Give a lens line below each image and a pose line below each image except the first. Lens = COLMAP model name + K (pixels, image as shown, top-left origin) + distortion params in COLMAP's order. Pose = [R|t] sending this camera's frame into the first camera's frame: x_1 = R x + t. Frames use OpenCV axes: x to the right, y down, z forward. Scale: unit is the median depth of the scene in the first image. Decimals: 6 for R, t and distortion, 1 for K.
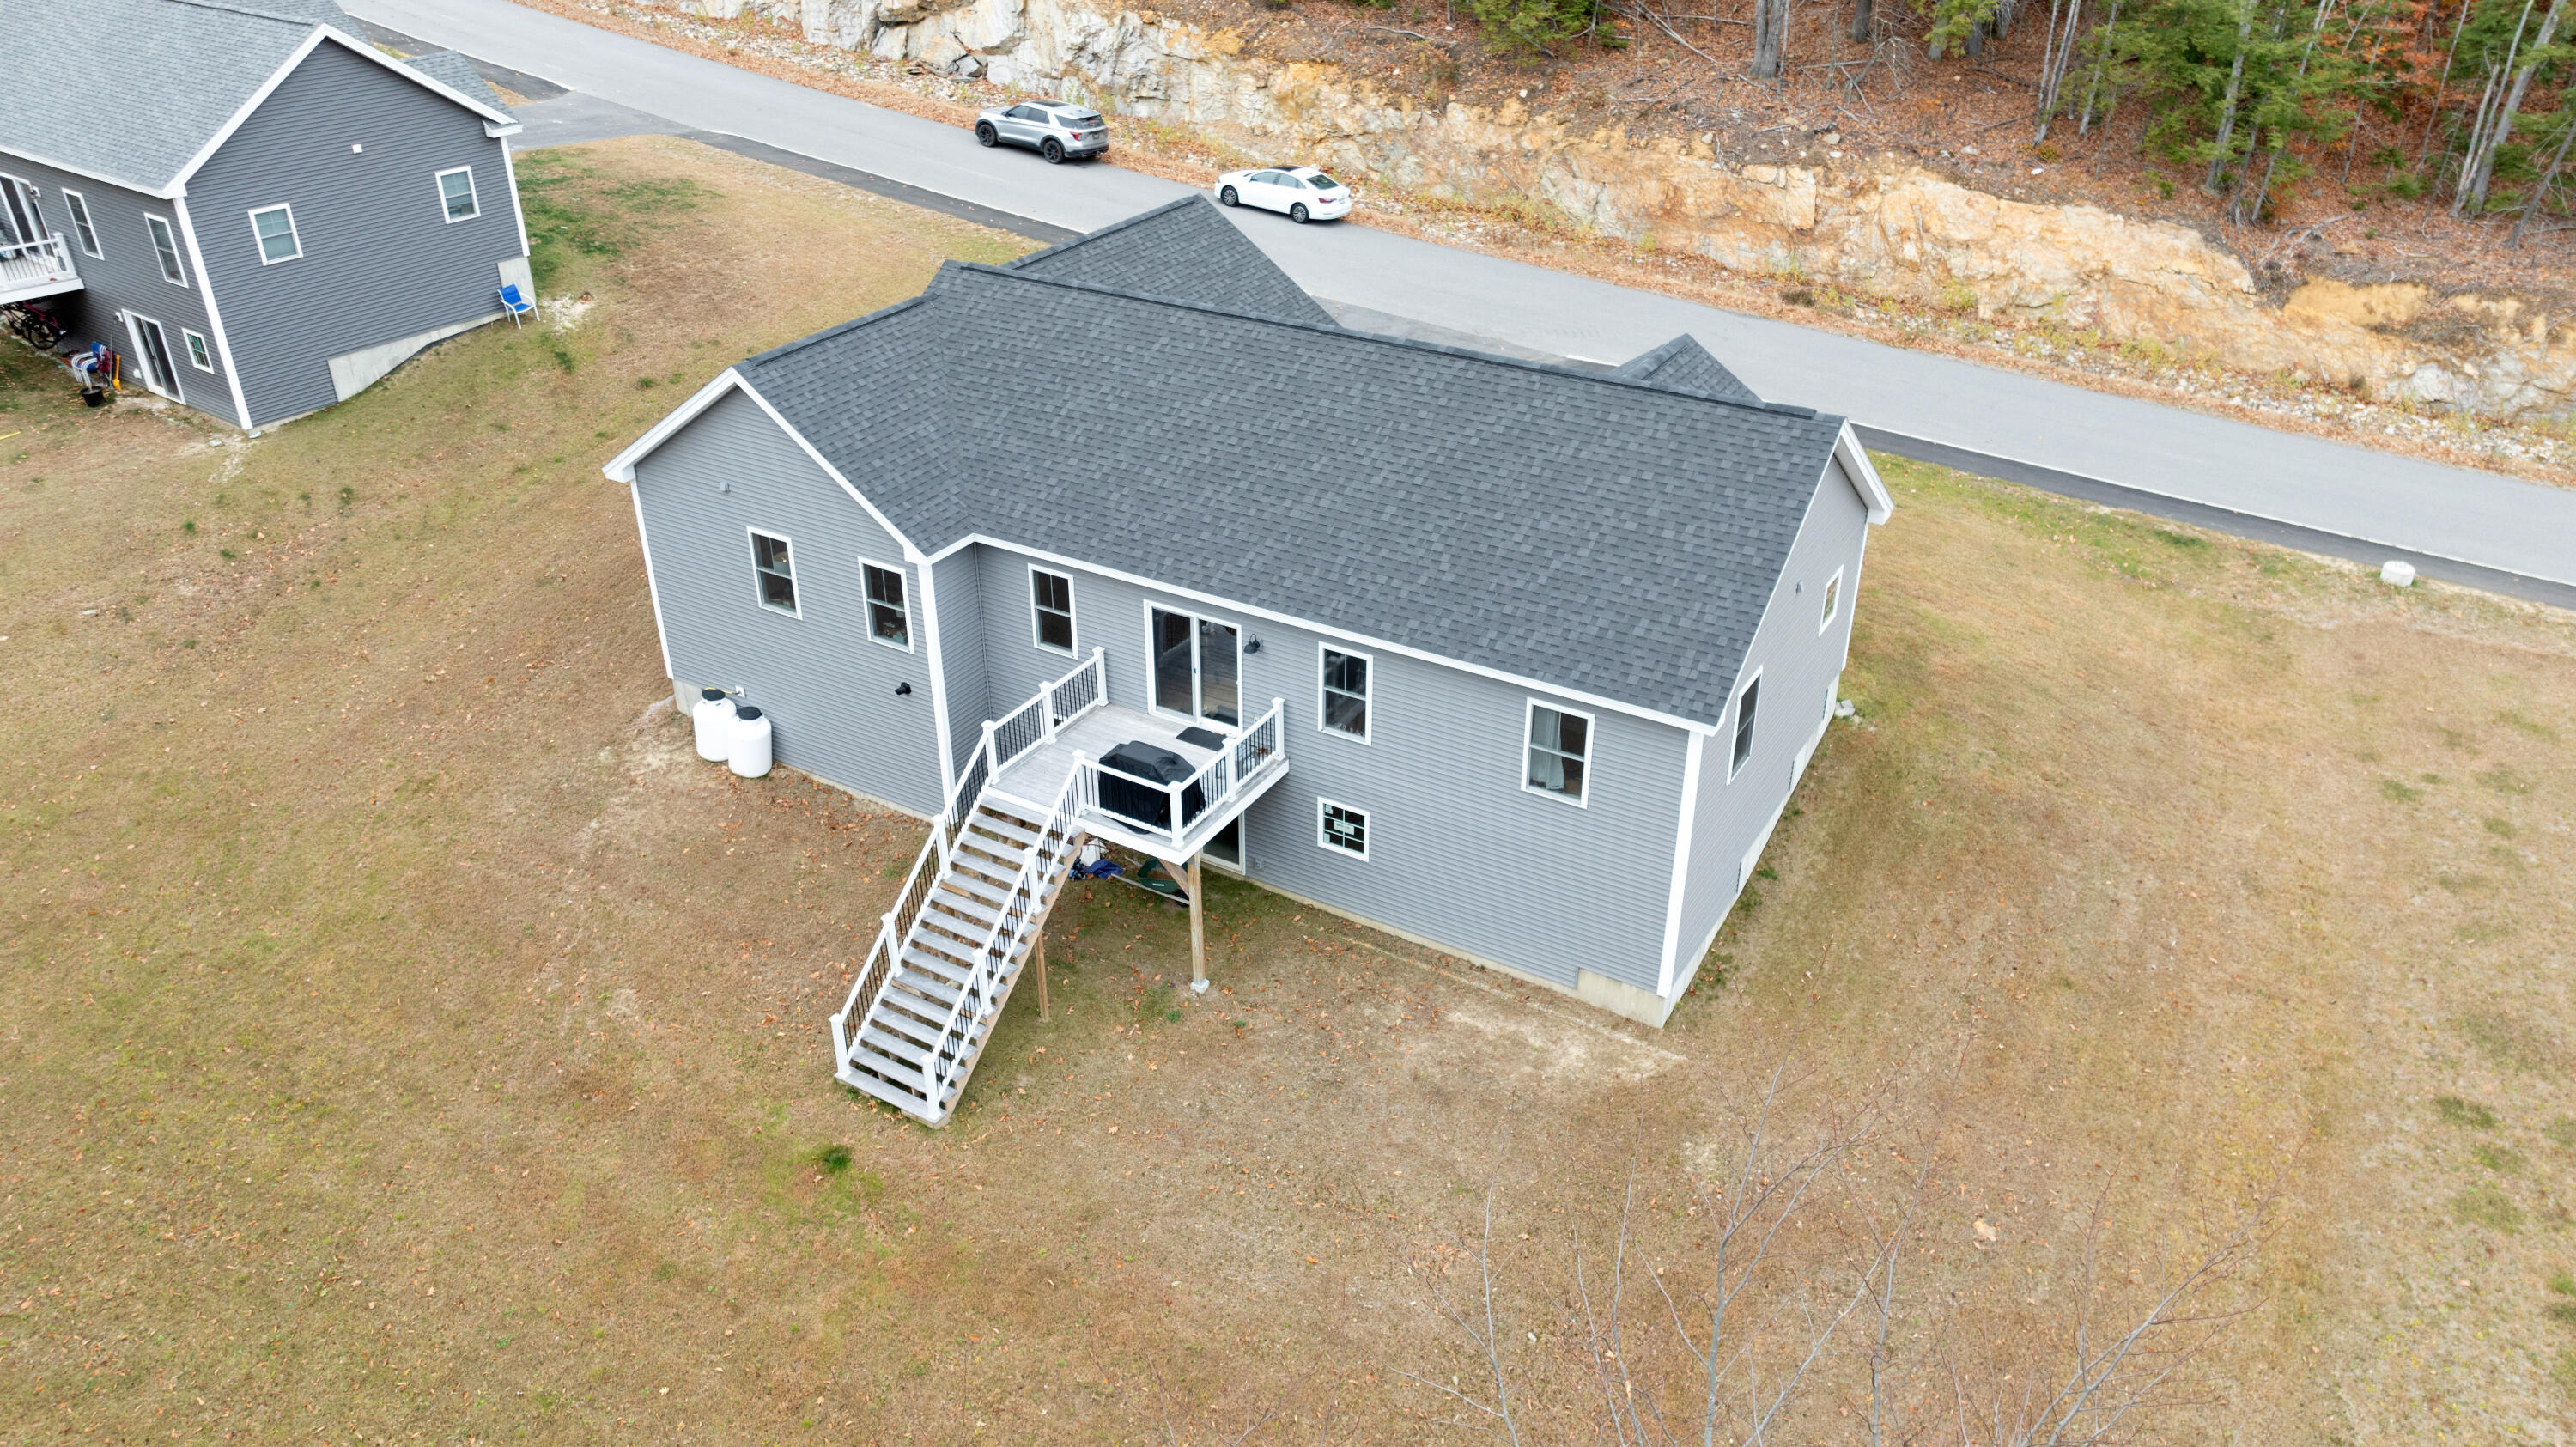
lens RADIAL K [[1822.0, 0, 1288.0], [0, 1822.0, 723.5], [0, 0, 1]] dist [-0.046179, 0.055819]
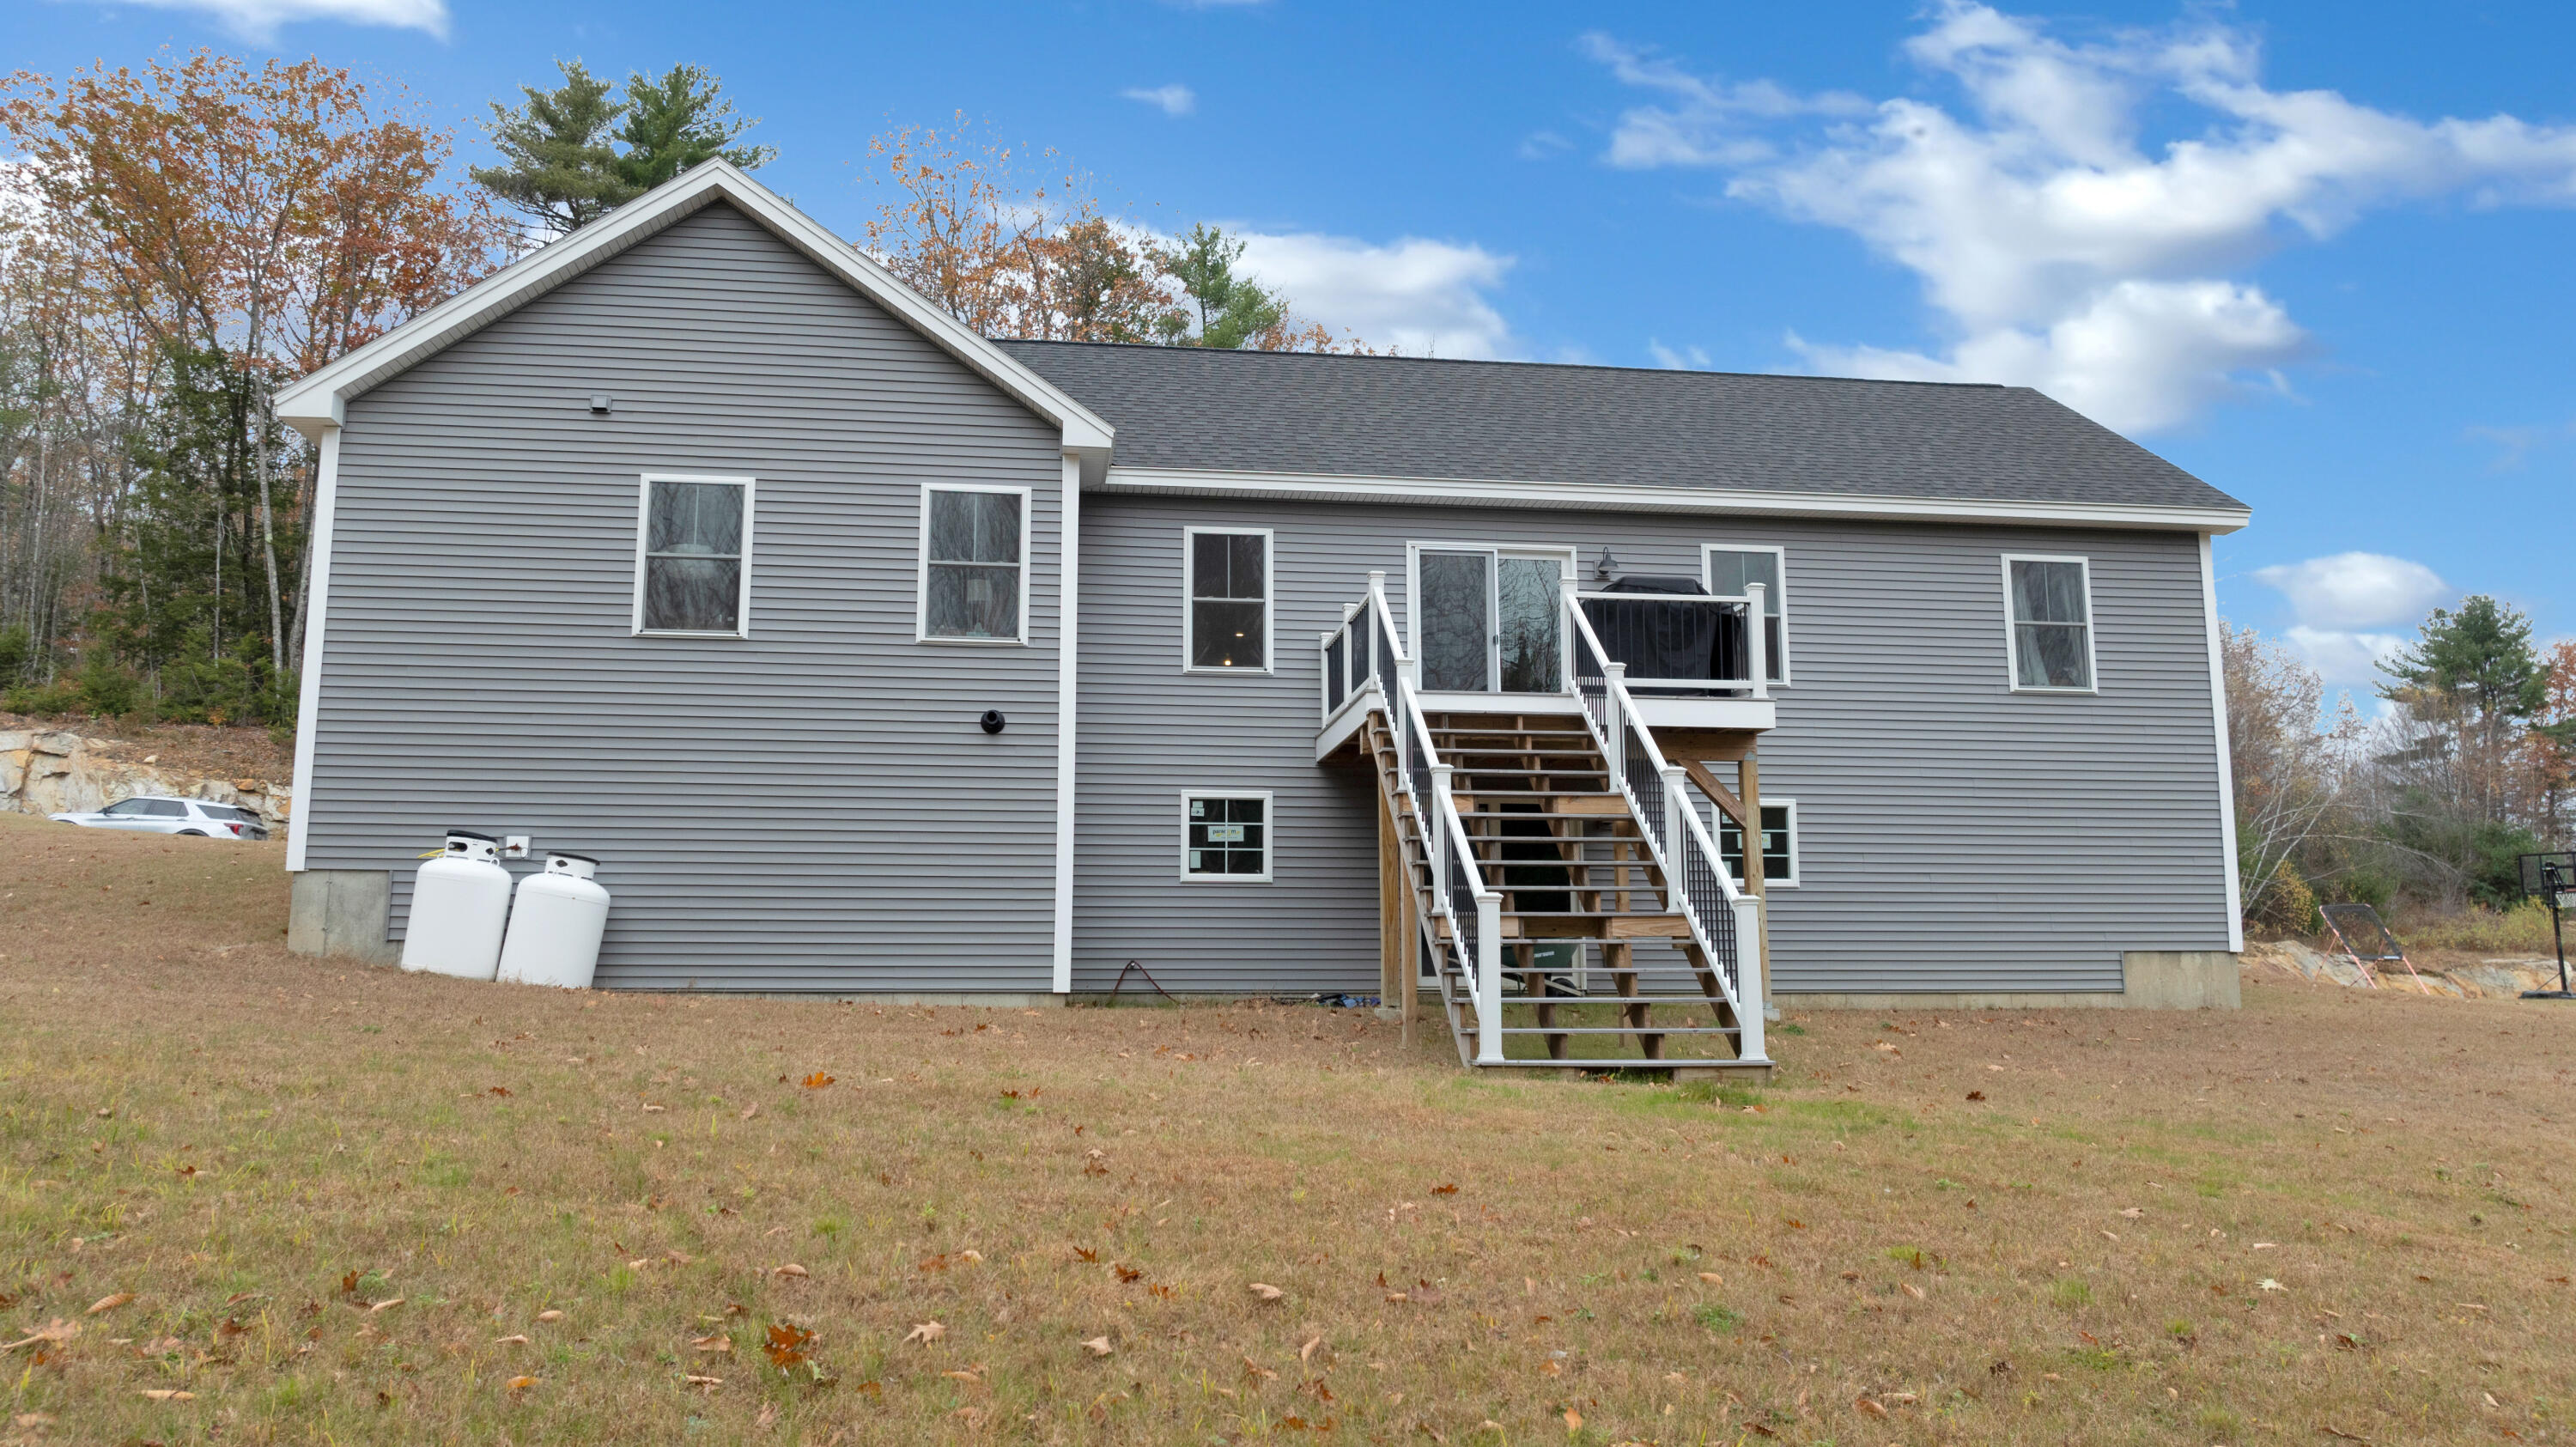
lens RADIAL K [[1822.0, 0, 1288.0], [0, 1822.0, 723.5], [0, 0, 1]] dist [-0.046179, 0.055819]
pose [[0.779533, 0.099200, 0.618456, -0.273371], [0.305992, 0.801226, -0.514205, 0.164652], [-0.546531, 0.590082, 0.594228, 0.357506]]
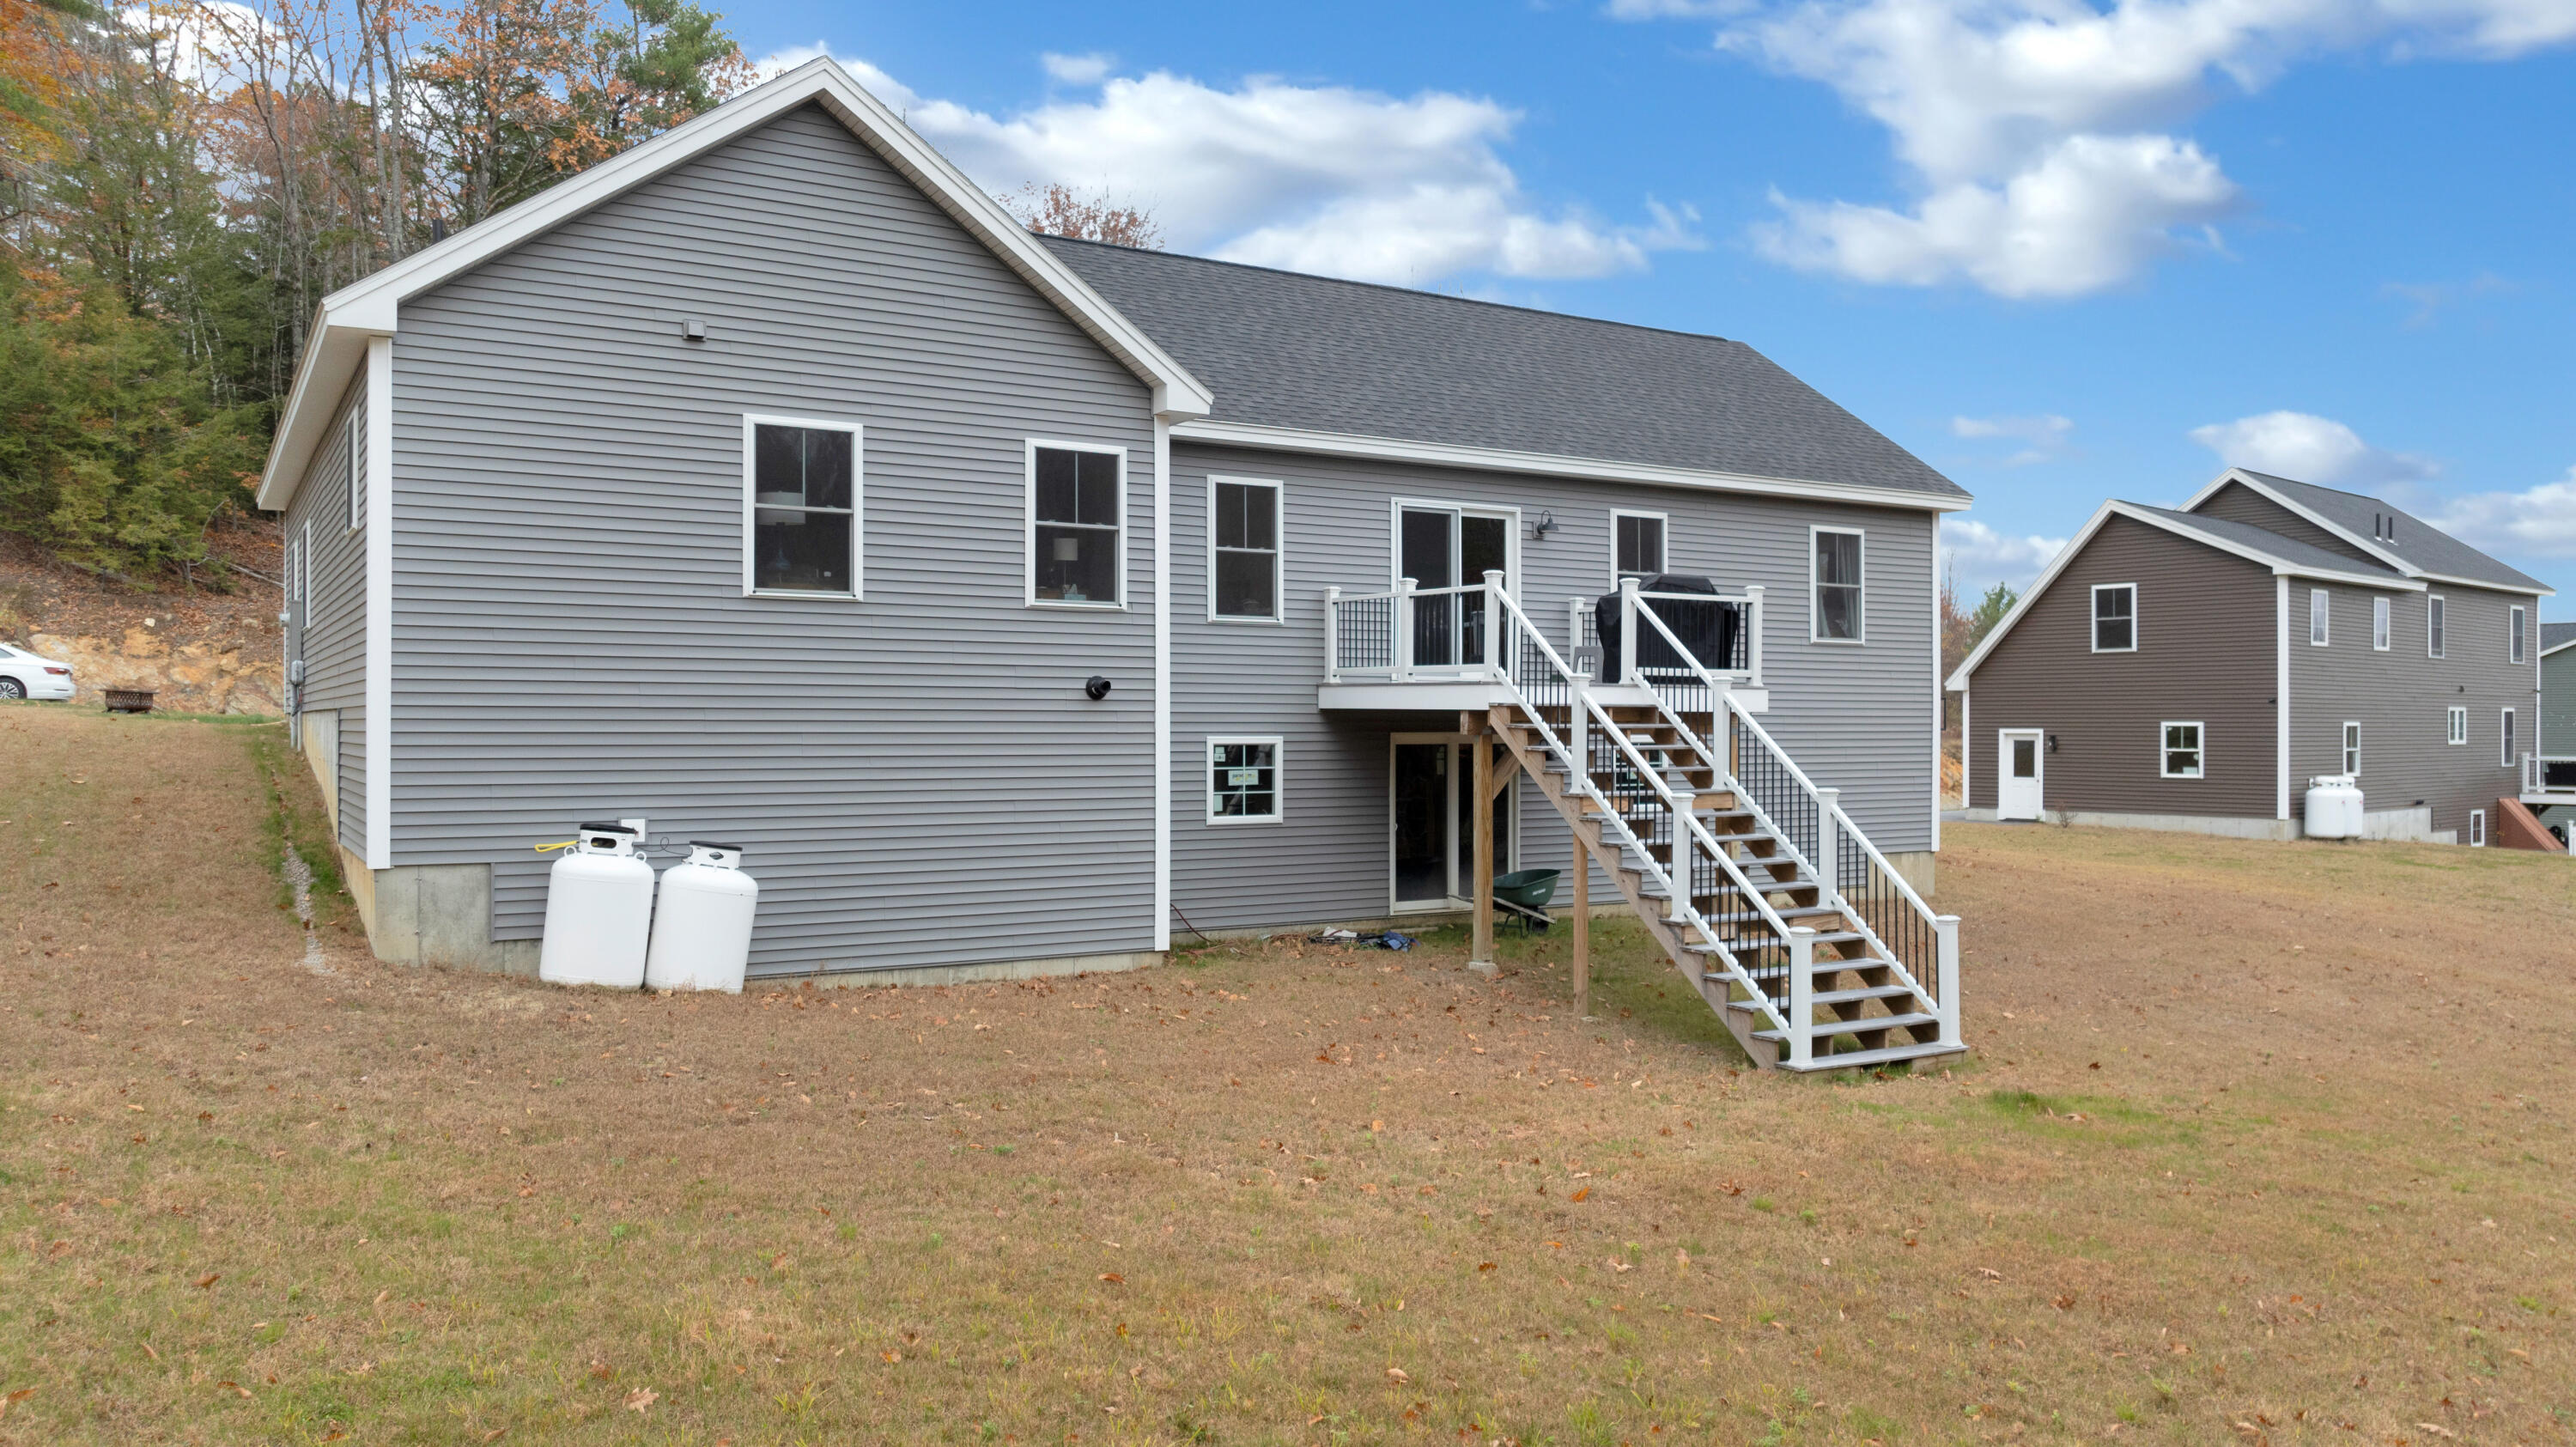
lens RADIAL K [[1822.0, 0, 1288.0], [0, 1822.0, 723.5], [0, 0, 1]] dist [-0.046179, 0.055819]
pose [[0.458587, 0.005344, 0.888633, -0.382653], [0.433851, 0.871362, -0.229133, 0.079828], [-0.775546, 0.490612, 0.397277, 0.423608]]
